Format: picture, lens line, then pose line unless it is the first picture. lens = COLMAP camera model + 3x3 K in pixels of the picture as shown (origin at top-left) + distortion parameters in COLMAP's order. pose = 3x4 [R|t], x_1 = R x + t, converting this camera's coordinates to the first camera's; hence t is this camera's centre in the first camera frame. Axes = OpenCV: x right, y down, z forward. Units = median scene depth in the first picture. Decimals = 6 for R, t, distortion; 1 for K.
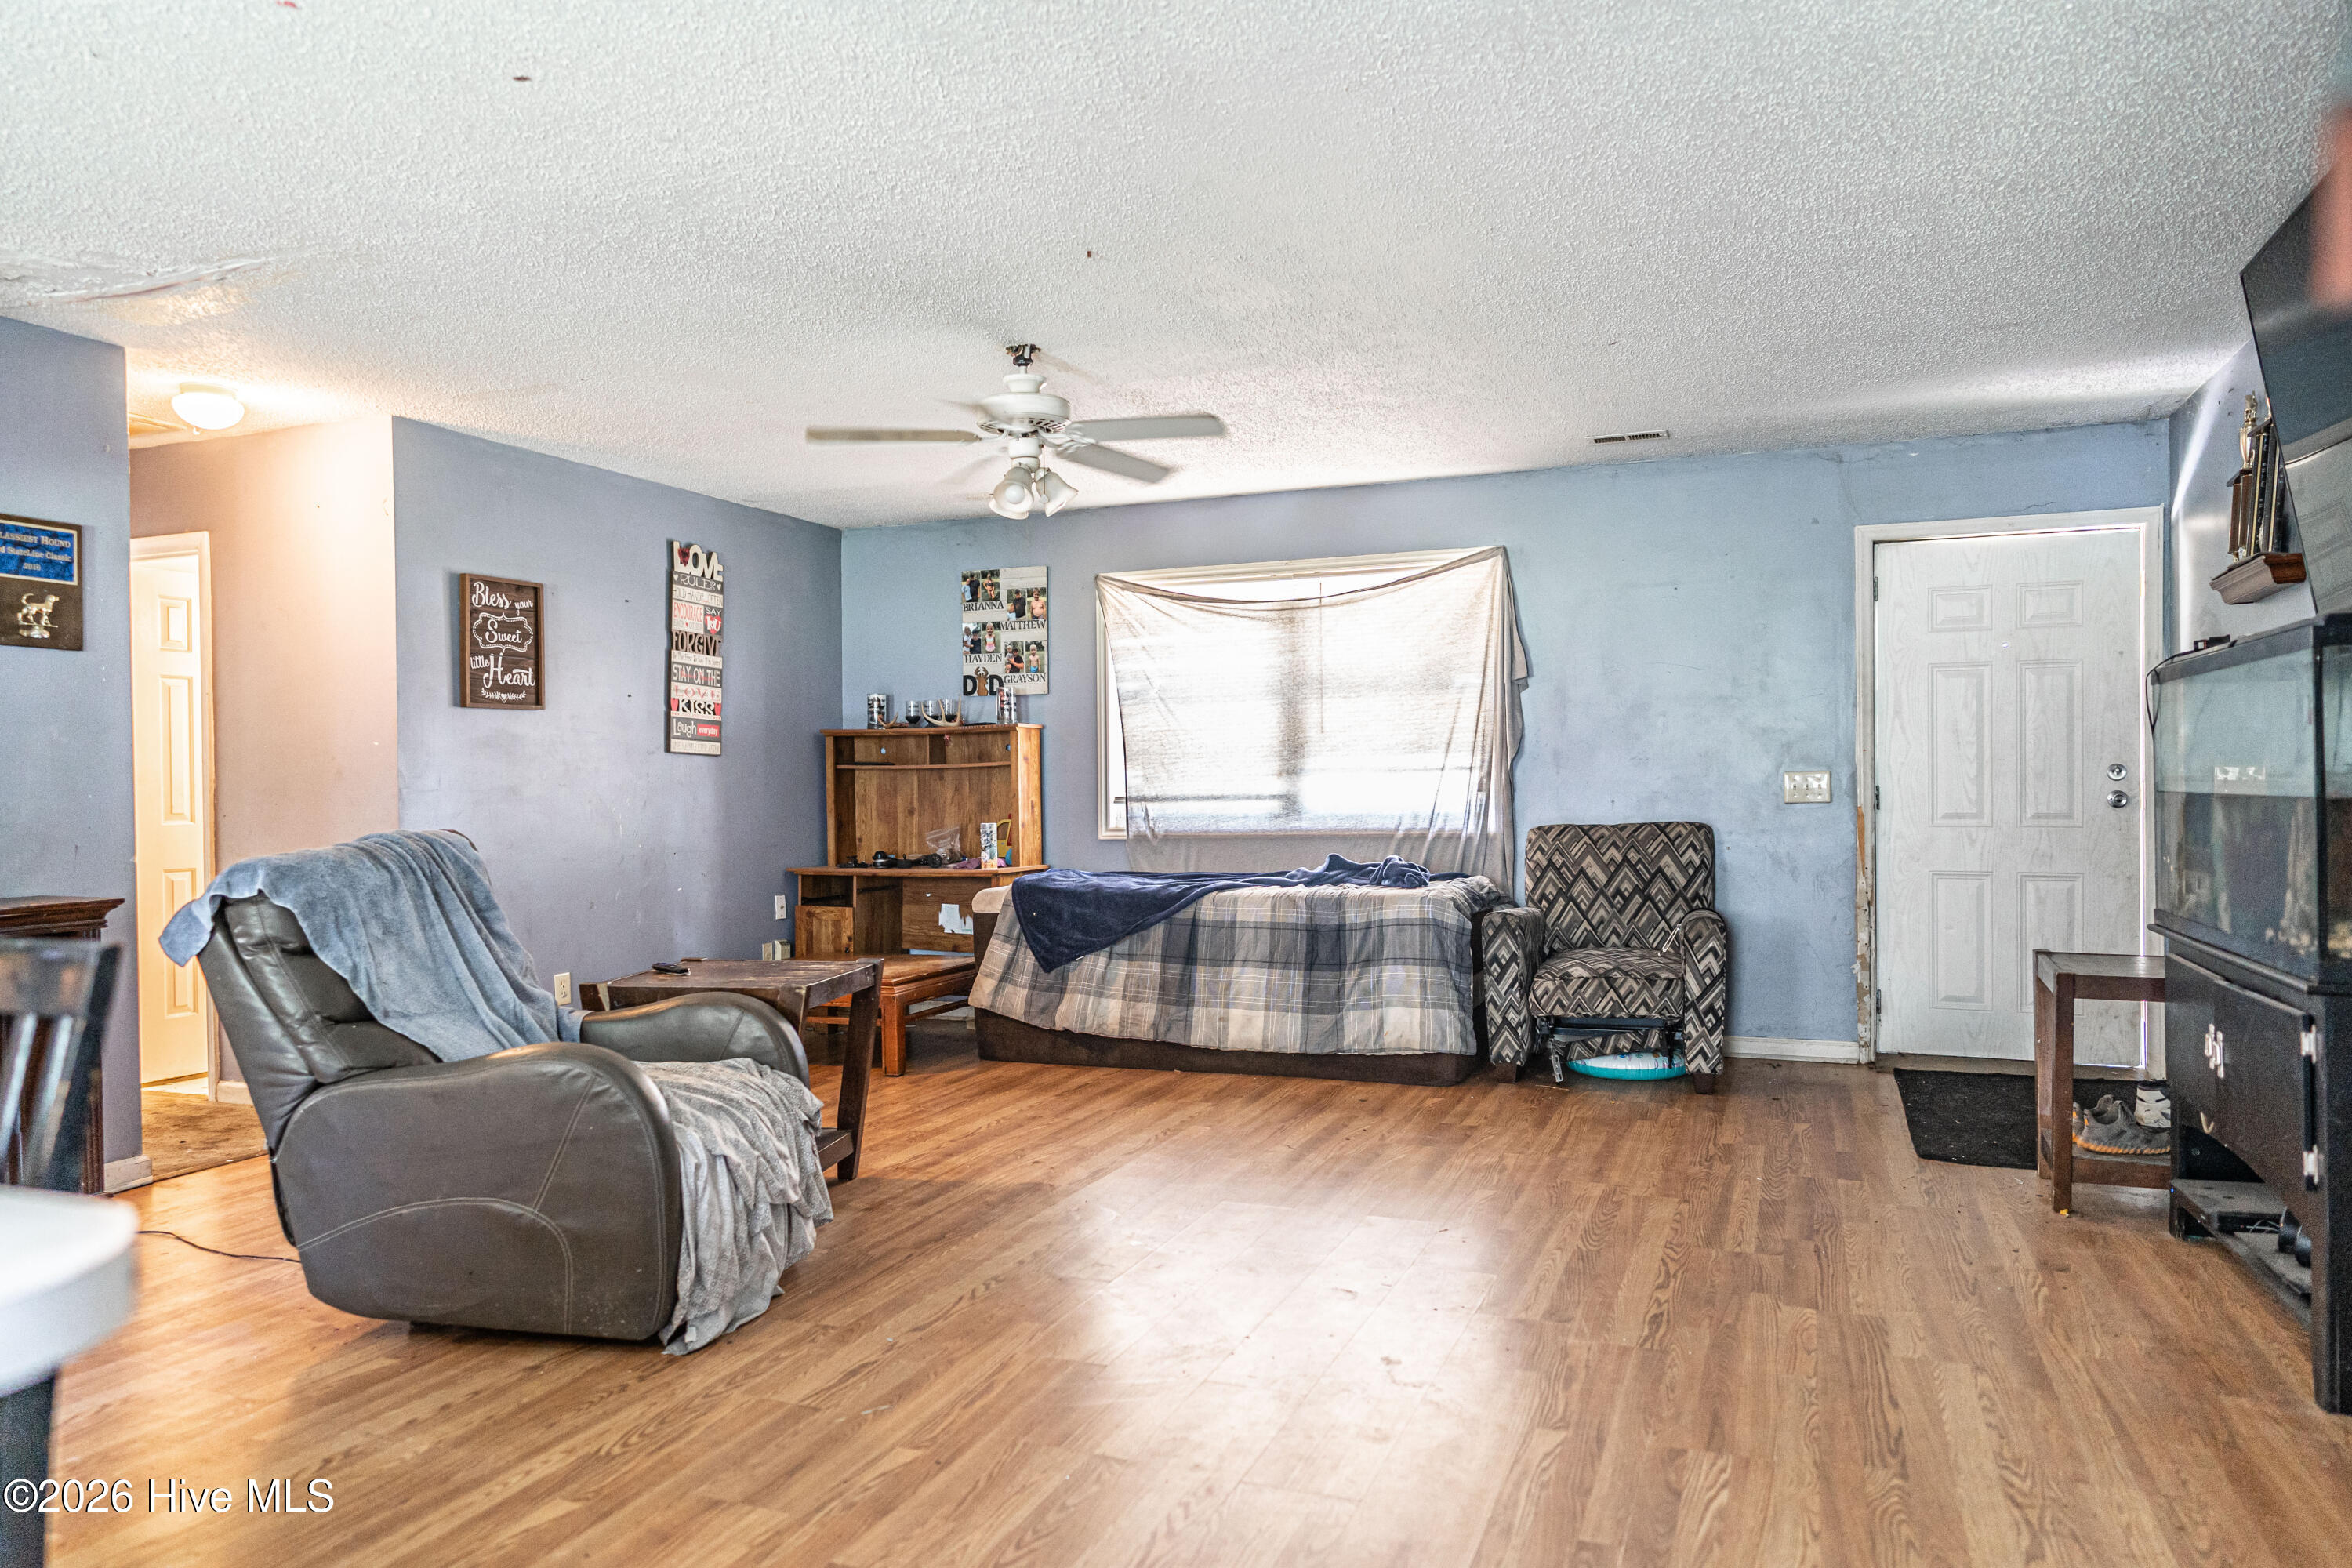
lens RADIAL K [[1574.3, 0, 1221.8], [0, 1574.3, 768.7], [0, 0, 1]] dist [-0.009560, 0.008258]
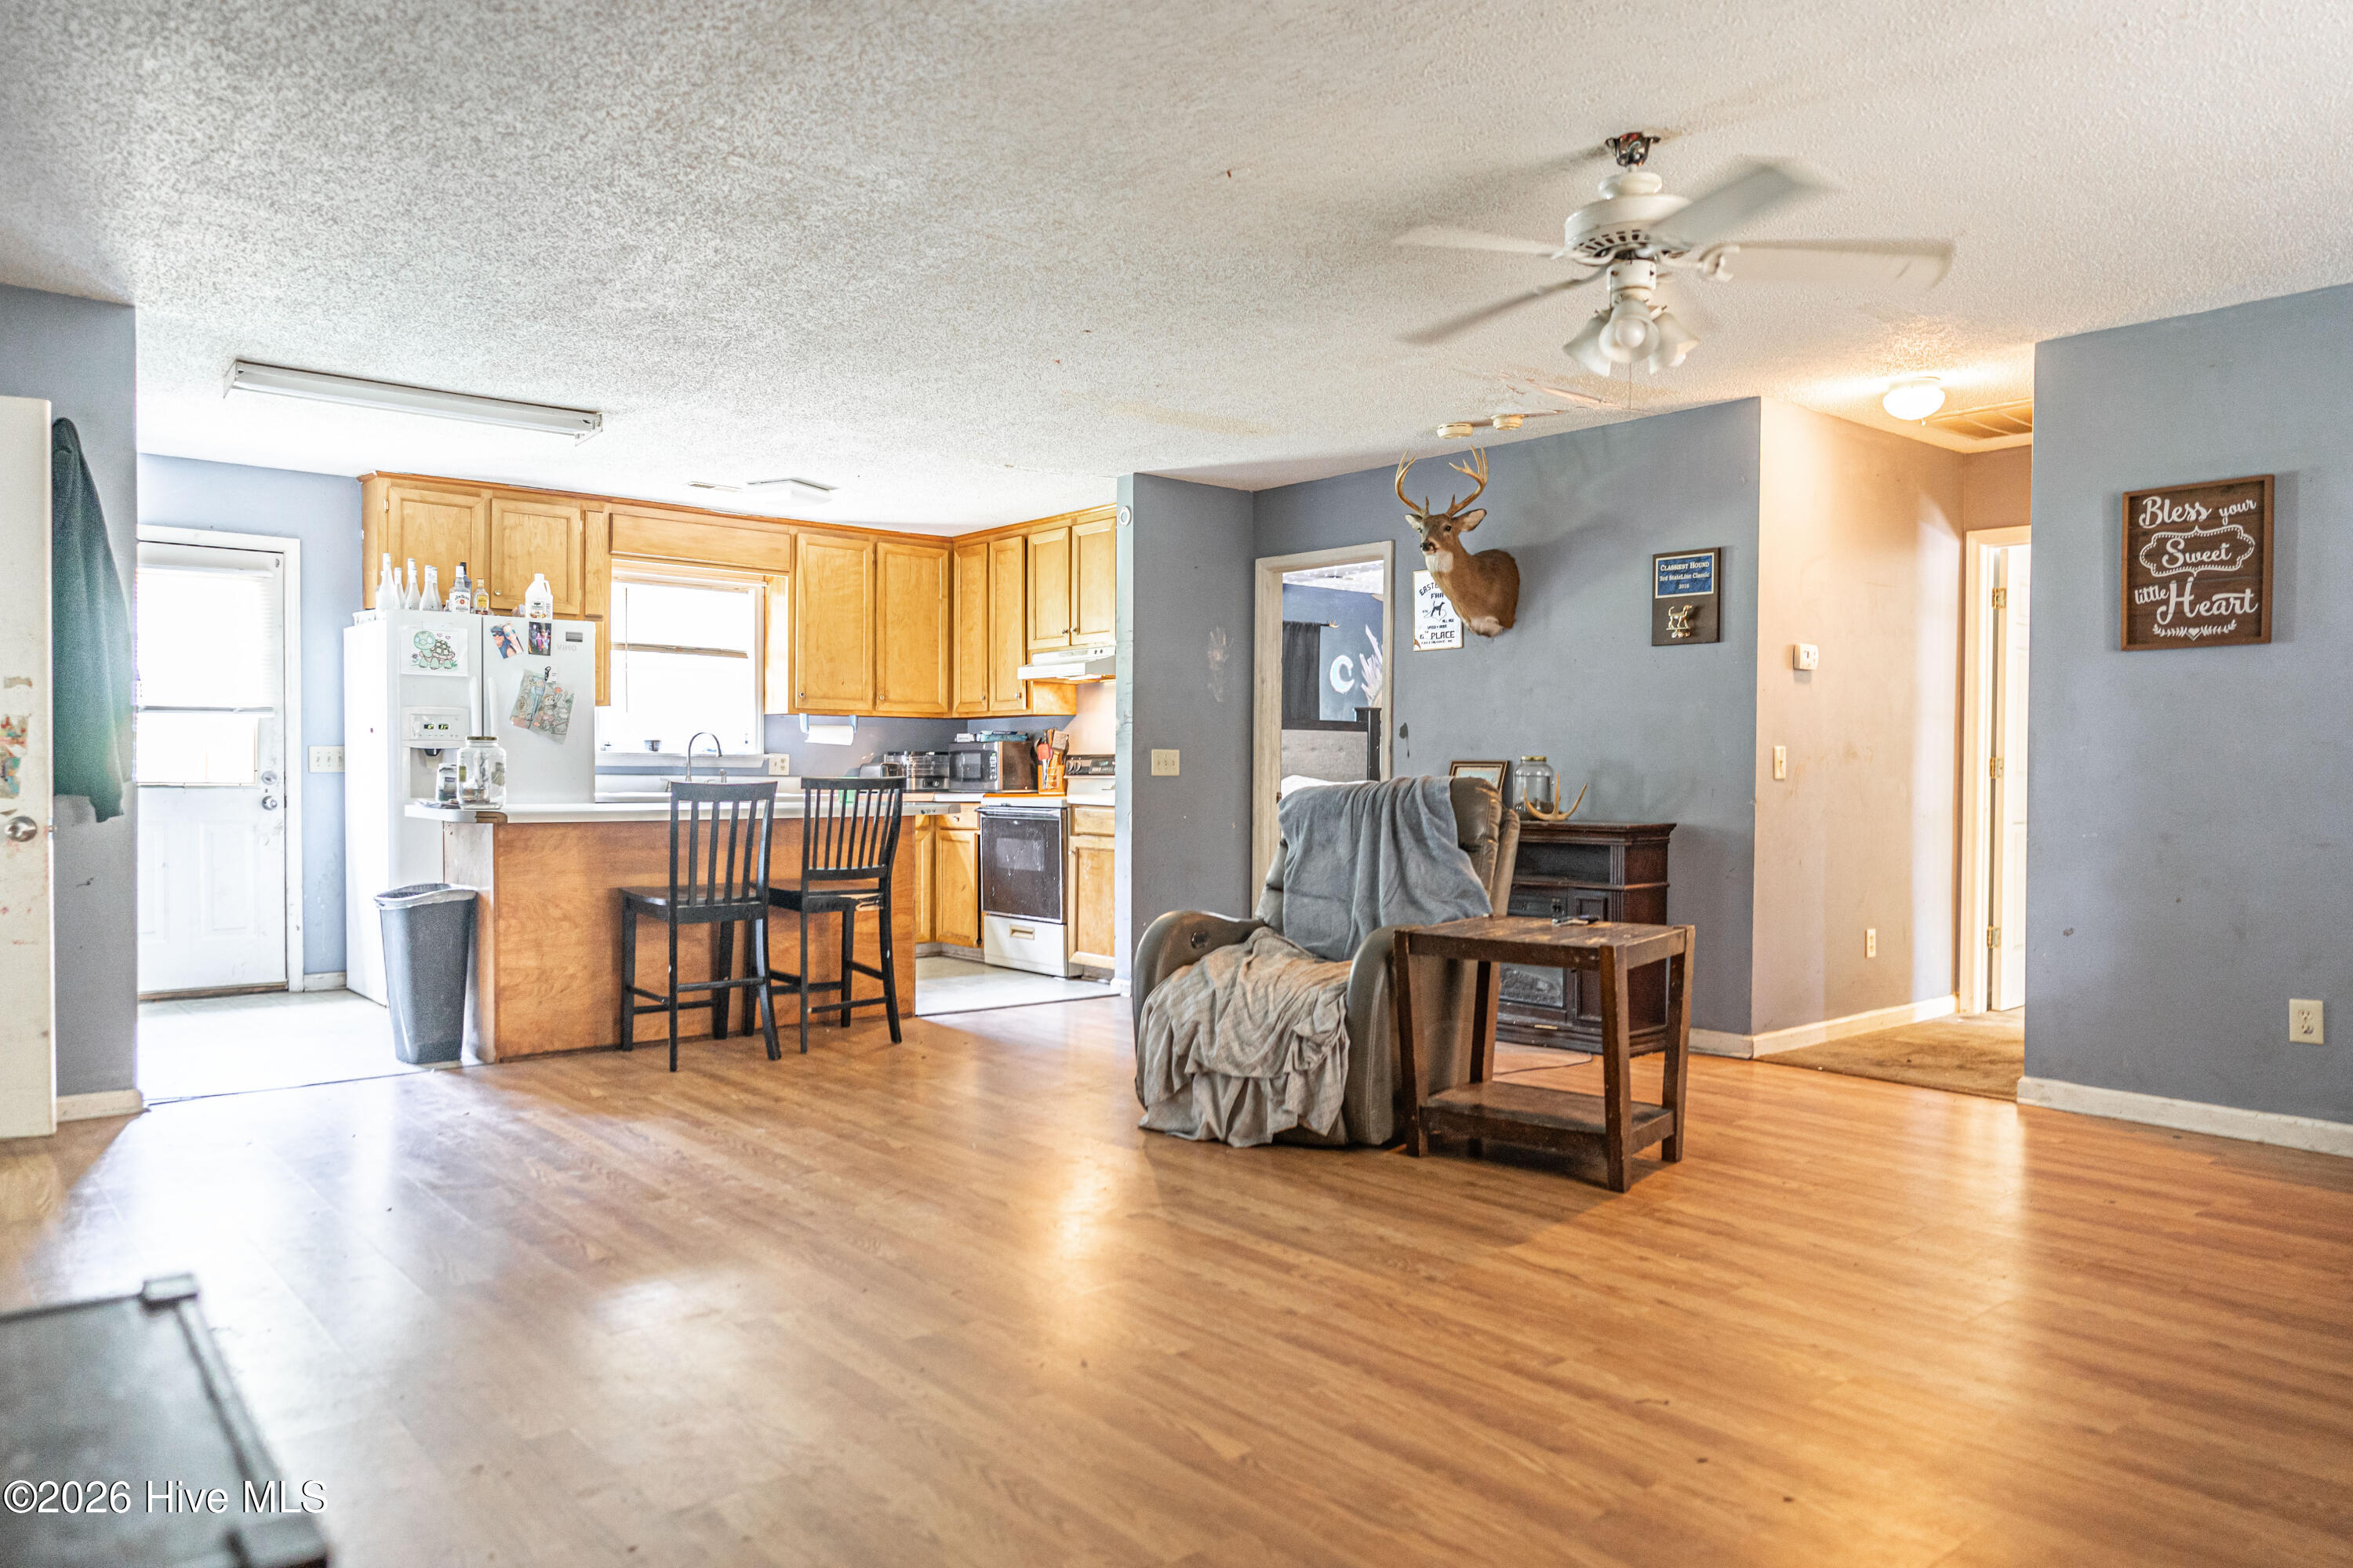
lens RADIAL K [[1575.1, 0, 1175.8], [0, 1575.1, 798.5], [0, 0, 1]] dist [-0.009560, 0.008258]
pose [[-0.478806, 0.025828, -0.877541, 0.492635], [0.008615, 0.999657, 0.024722, 0.014730], [0.877879, 0.004277, -0.478864, 0.920355]]
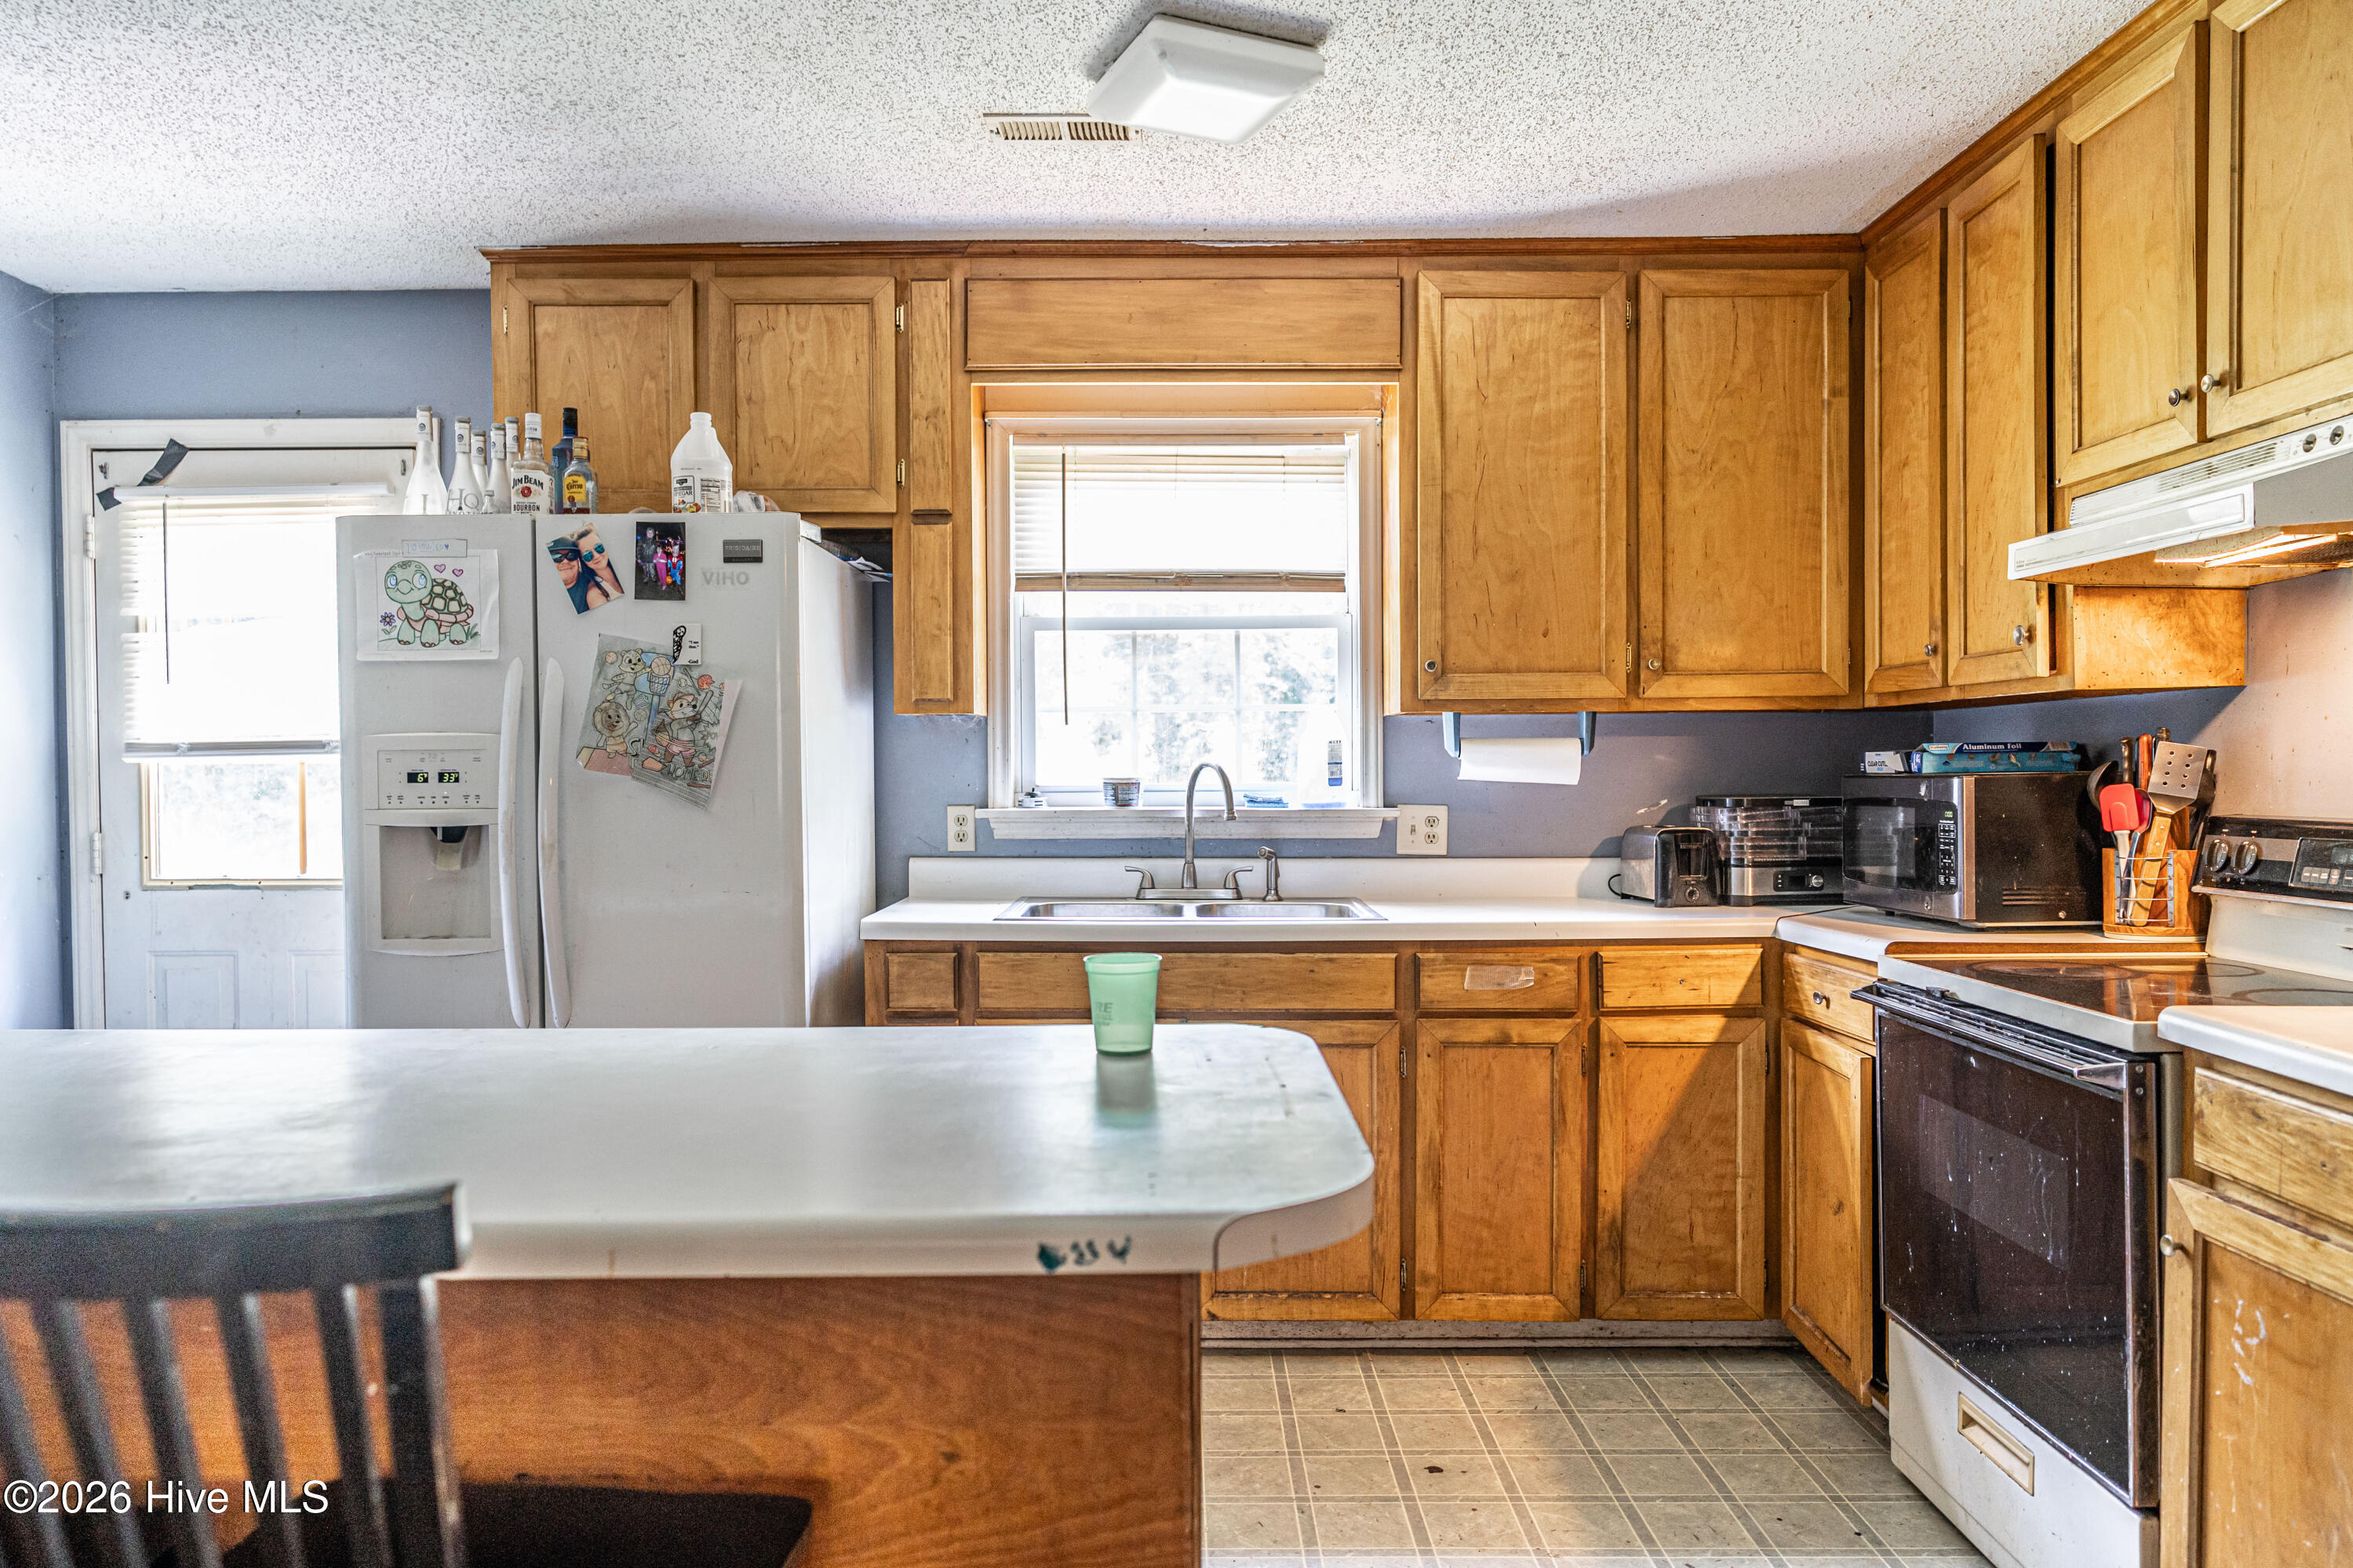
lens RADIAL K [[1574.8, 0, 1164.1], [0, 1574.8, 794.5], [0, 0, 1]] dist [-0.009560, 0.008258]
pose [[-0.935567, 0.026869, -0.352126, -0.309491], [0.023013, 0.999621, 0.015132, -0.010974], [0.352399, 0.006054, -0.935830, 0.444565]]
